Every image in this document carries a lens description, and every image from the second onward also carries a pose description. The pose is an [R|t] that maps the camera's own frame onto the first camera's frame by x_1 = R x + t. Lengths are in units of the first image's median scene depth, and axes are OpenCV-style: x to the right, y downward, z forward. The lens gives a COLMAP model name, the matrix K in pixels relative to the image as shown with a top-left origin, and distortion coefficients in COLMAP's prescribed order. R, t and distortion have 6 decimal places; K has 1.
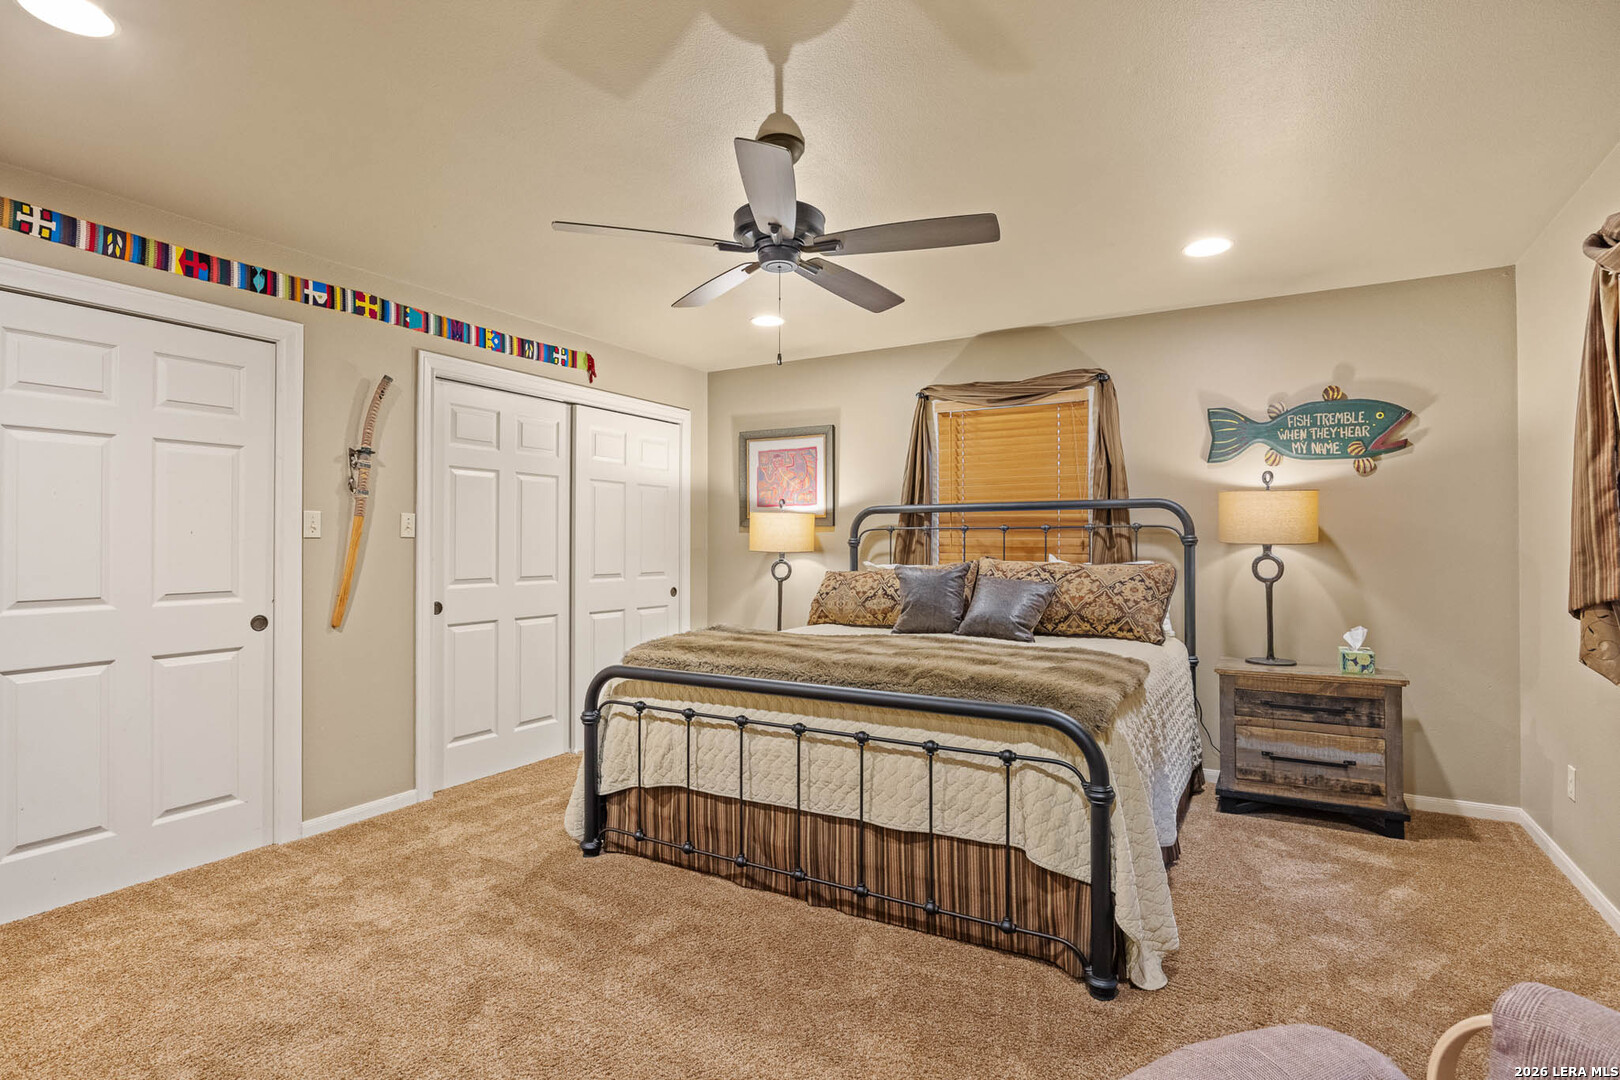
lens RADIAL K [[815.2, 0, 806.1], [0, 815.2, 534.9], [0, 0, 1]] dist [0.004434, 0.000182]
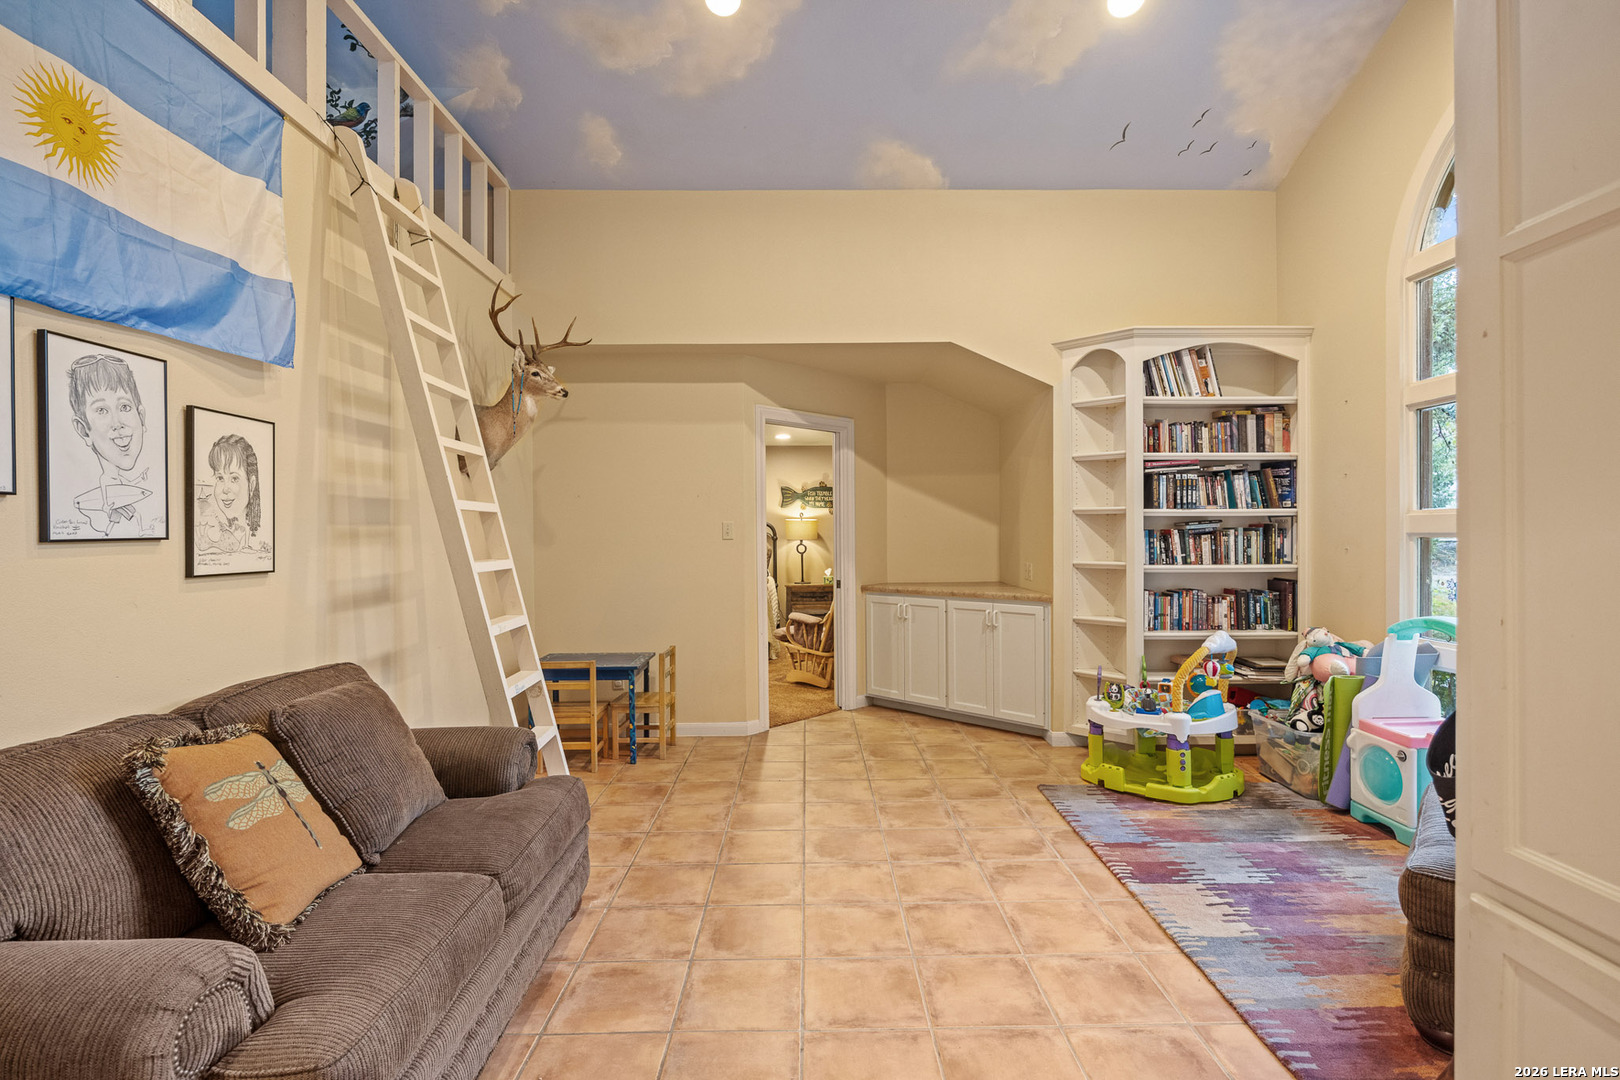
lens RADIAL K [[754.7, 0, 811.2], [0, 754.7, 542.0], [0, 0, 1]] dist [-0.000198, 0.000015]
pose [[0.865586, -0.003087, 0.500752, -0.638553], [0.001187, 0.999991, 0.004114, 0.009356], [-0.500760, -0.002966, 0.865581, -1.144638]]
